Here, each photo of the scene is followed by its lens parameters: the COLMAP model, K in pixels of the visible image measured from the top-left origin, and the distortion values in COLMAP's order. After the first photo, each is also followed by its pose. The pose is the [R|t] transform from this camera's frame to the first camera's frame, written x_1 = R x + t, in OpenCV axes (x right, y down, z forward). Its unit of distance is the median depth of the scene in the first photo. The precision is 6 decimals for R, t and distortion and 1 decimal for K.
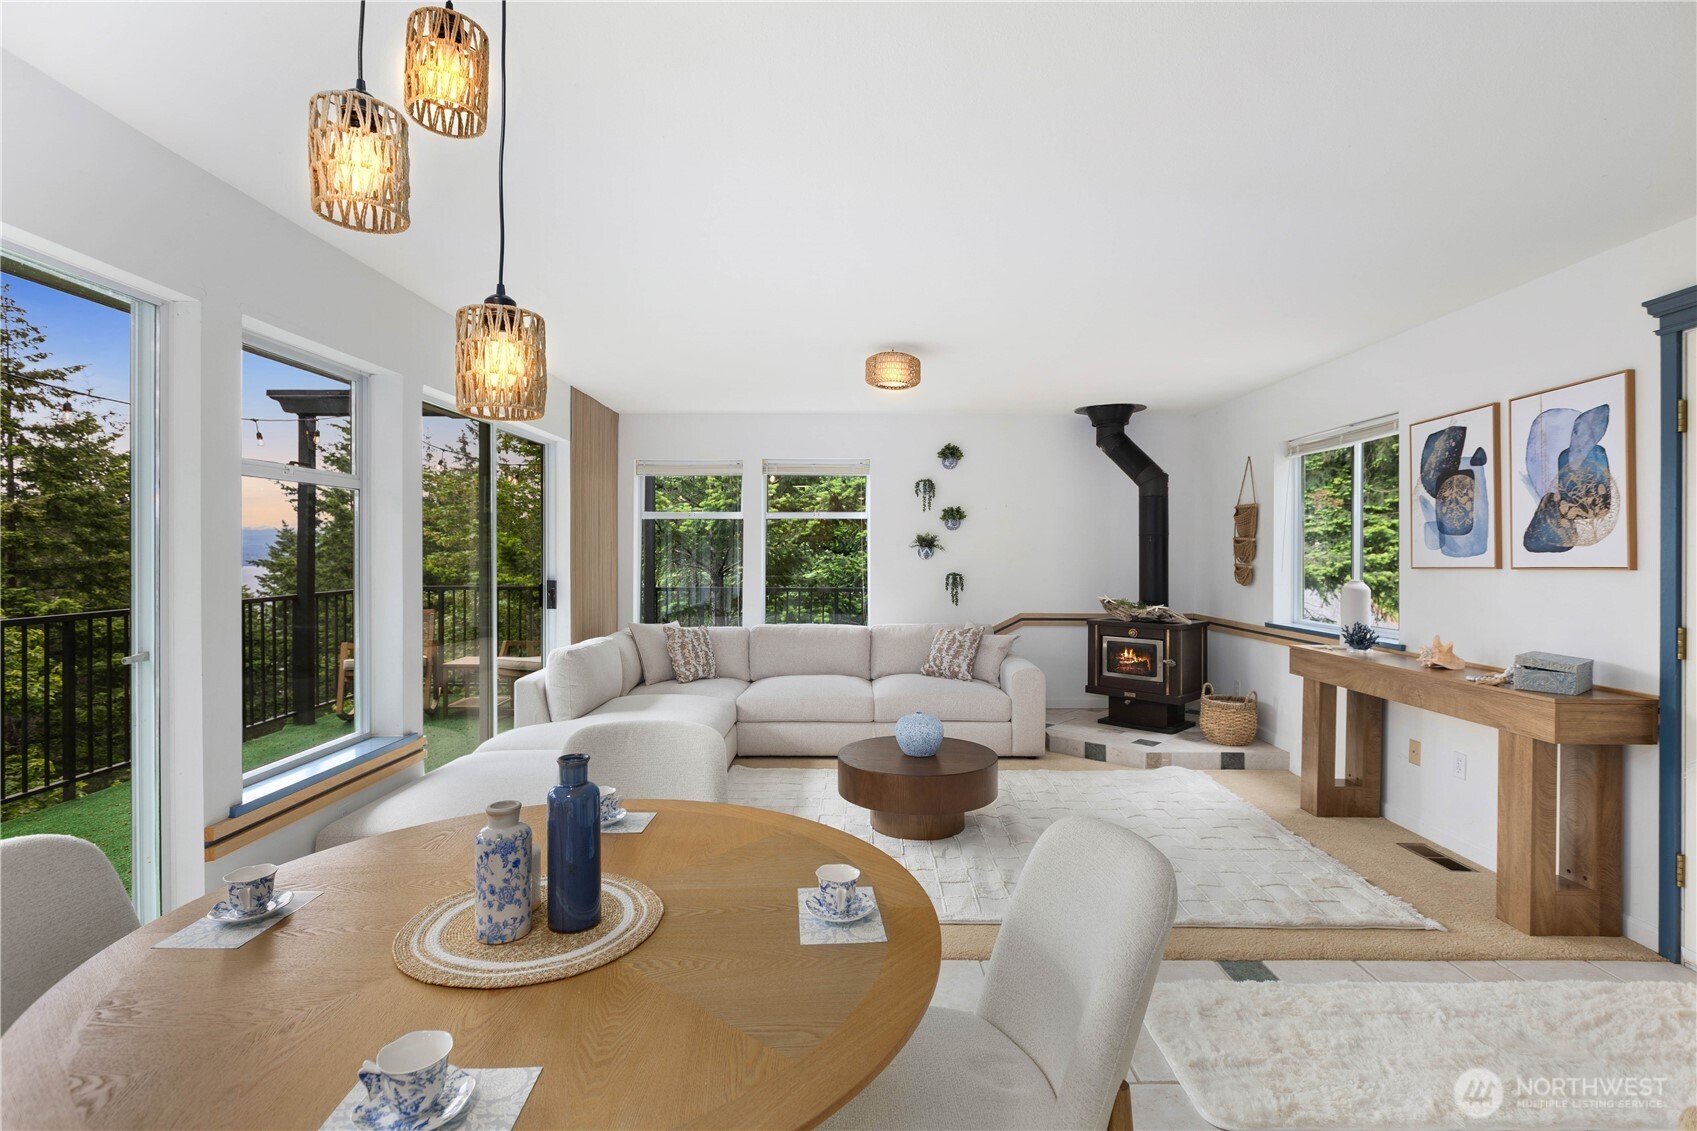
lens RADIAL K [[812.0, 0, 855.9], [0, 812.0, 562.4], [0, 0, 1]] dist [-0.006496, 0.002471]
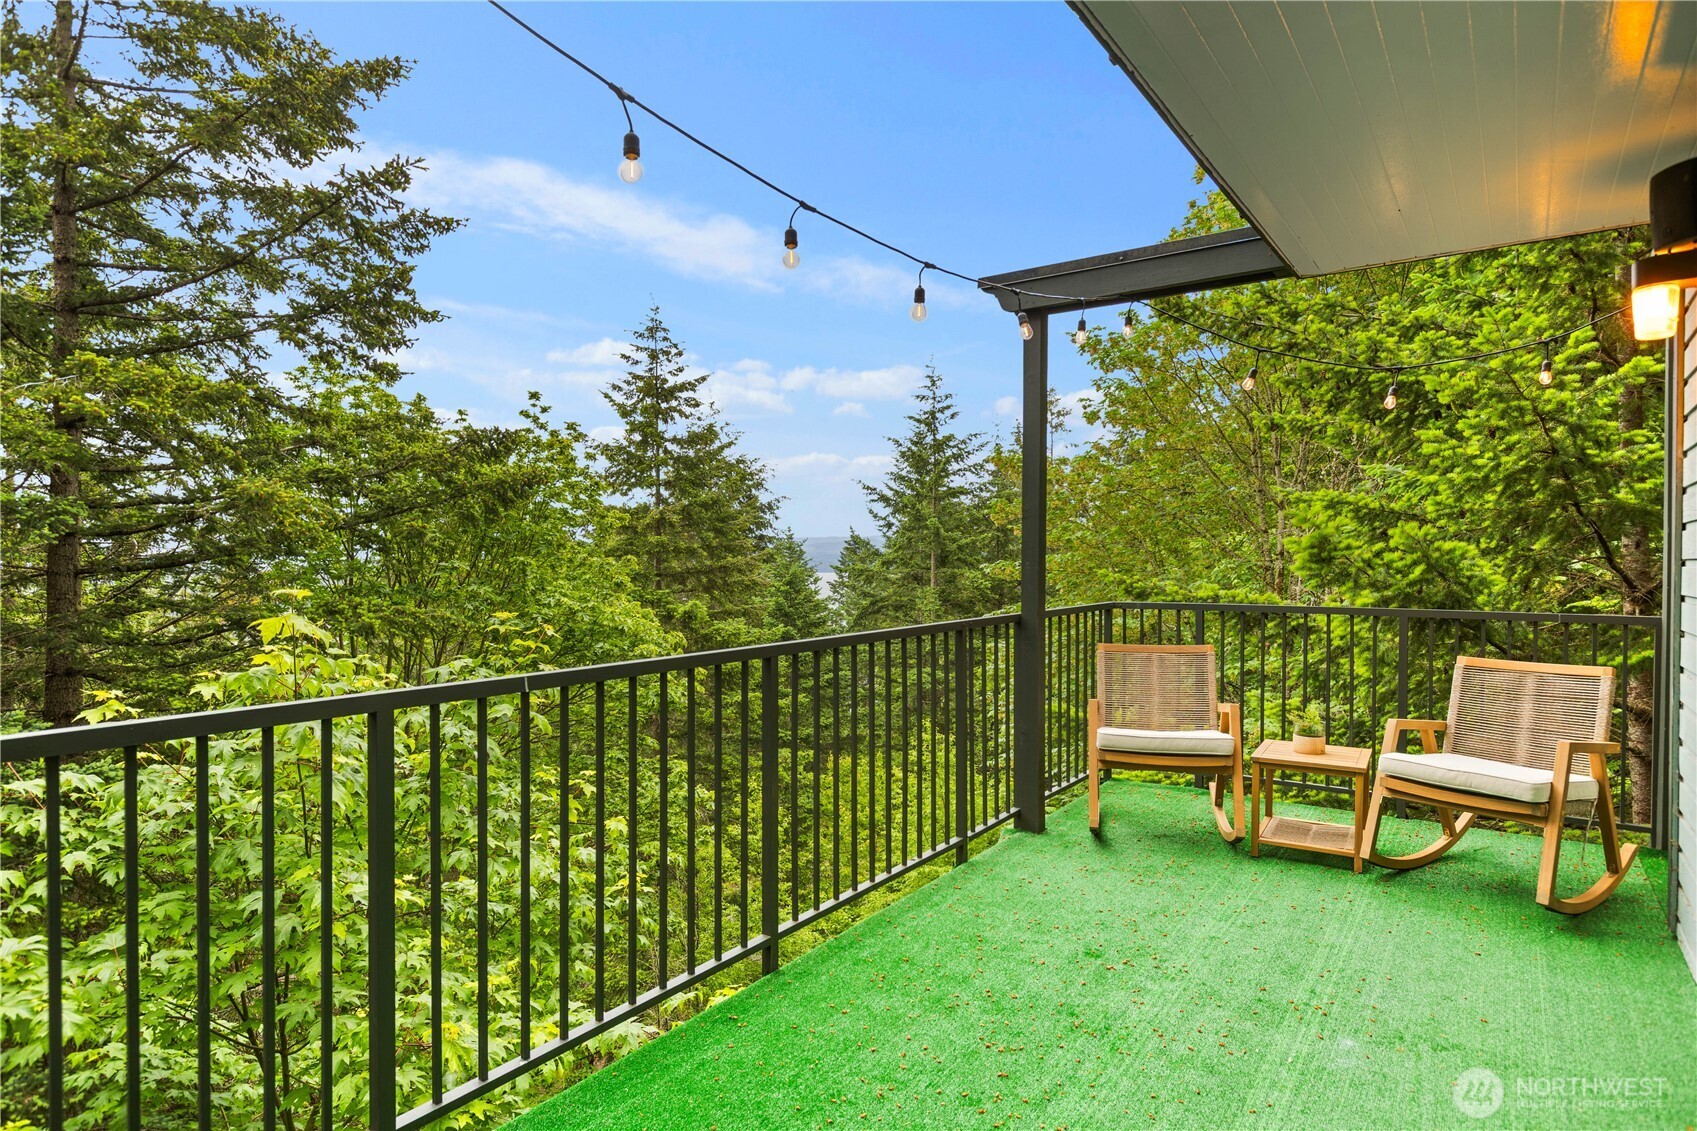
lens RADIAL K [[981.5, 0, 846.4], [0, 981.5, 565.8], [0, 0, 1]] dist [-0.003303, 0.001296]
pose [[0.817787, 0.003755, -0.575508, -0.092767], [-0.006665, 0.999973, -0.002946, 0.002094], [0.575482, 0.006245, 0.817791, 0.081337]]
